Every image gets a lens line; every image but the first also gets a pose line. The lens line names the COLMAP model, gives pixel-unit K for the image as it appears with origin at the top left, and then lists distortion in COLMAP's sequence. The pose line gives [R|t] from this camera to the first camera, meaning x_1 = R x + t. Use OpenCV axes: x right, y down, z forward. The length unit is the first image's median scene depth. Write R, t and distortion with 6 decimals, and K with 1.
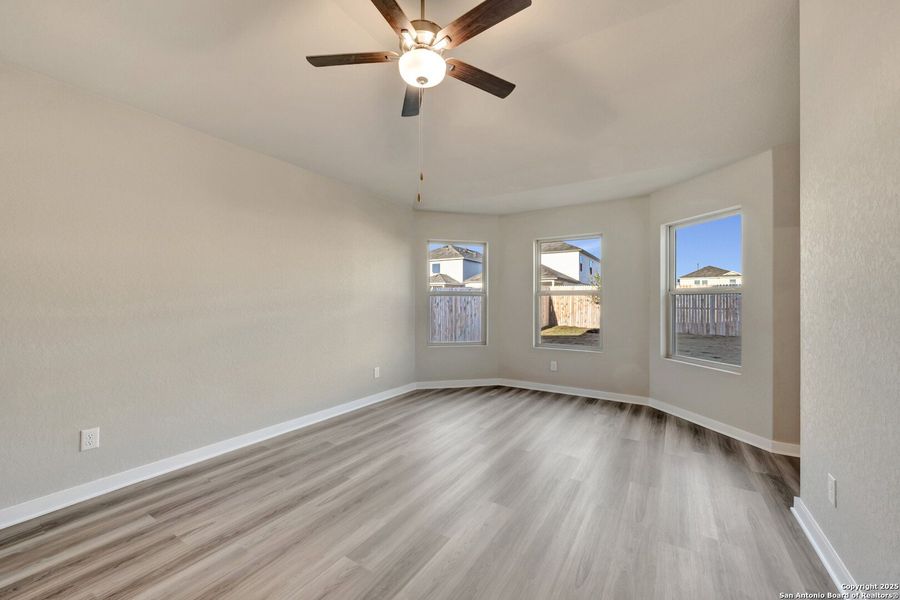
lens RADIAL K [[356.5, 0, 452.4], [0, 356.5, 296.6], [0, 0, 1]] dist [0.000214, -0.000157]
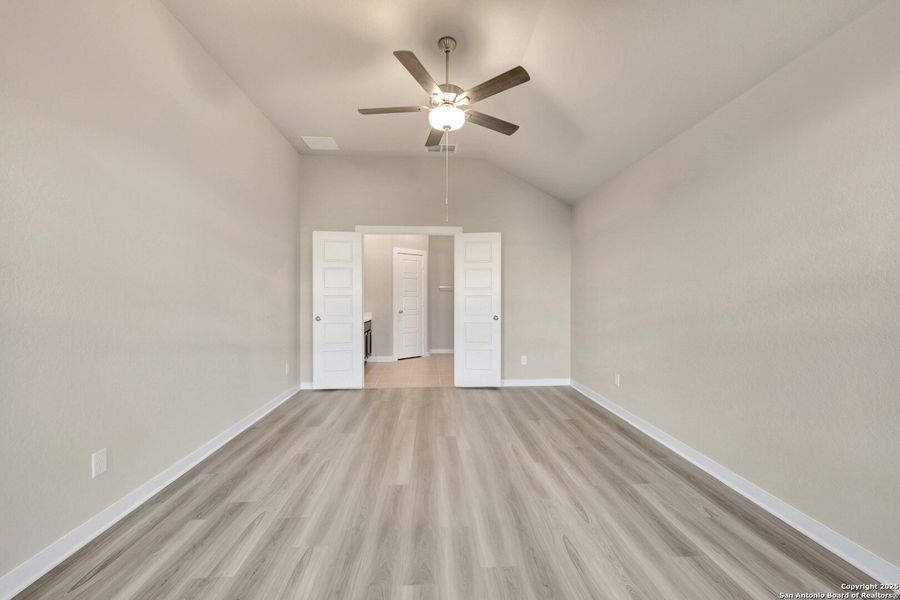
lens RADIAL K [[356.5, 0, 450.0], [0, 356.5, 299.8], [0, 0, 1]] dist [0.000214, -0.000157]
pose [[-0.817259, -0.000776, -0.576270, 0.366436], [0.004428, 0.999961, -0.007625, 0.018035], [0.576254, -0.008783, -0.817224, 1.168232]]
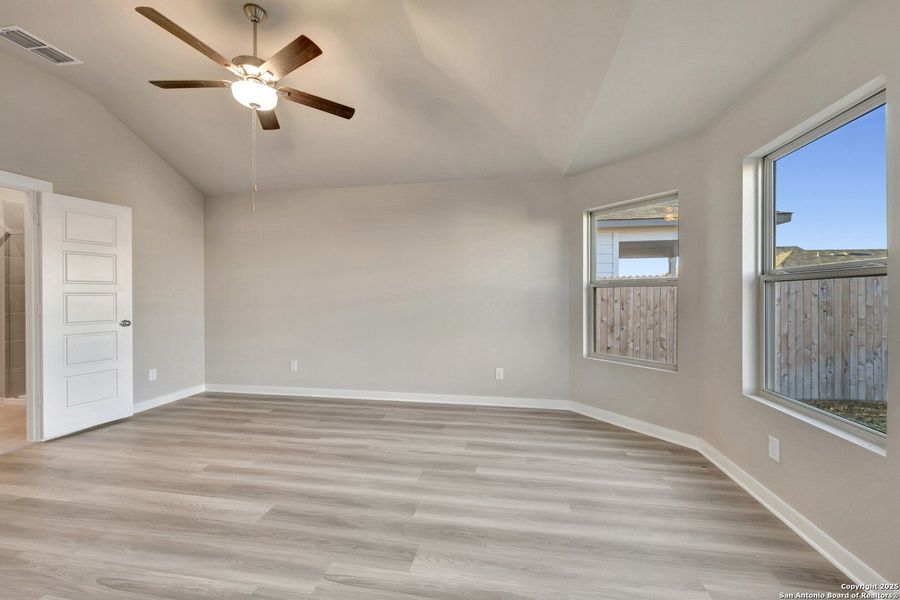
lens RADIAL K [[356.5, 0, 454.9], [0, 356.5, 297.0], [0, 0, 1]] dist [0.000214, -0.000157]
pose [[0.379494, -0.000141, -0.925194, 0.696218], [0.014423, 0.999879, 0.005763, 0.011708], [0.925082, -0.015531, 0.379450, 0.655224]]
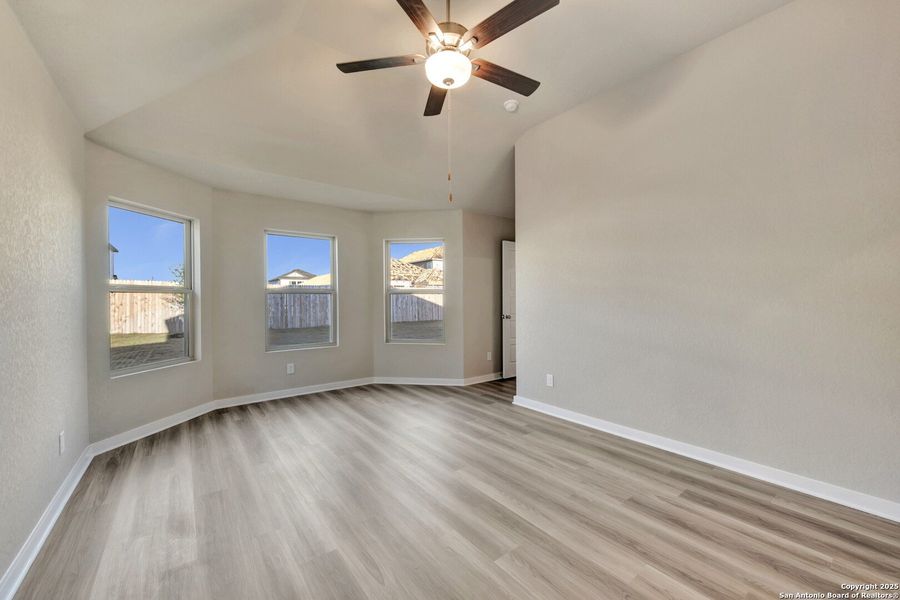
lens RADIAL K [[356.5, 0, 454.2], [0, 356.5, 296.7], [0, 0, 1]] dist [0.000214, -0.000157]
pose [[0.346234, 0.000684, 0.938148, -0.587869], [-0.005313, 0.999985, 0.001231, 0.002423], [-0.938133, -0.005411, 0.346232, 0.359220]]
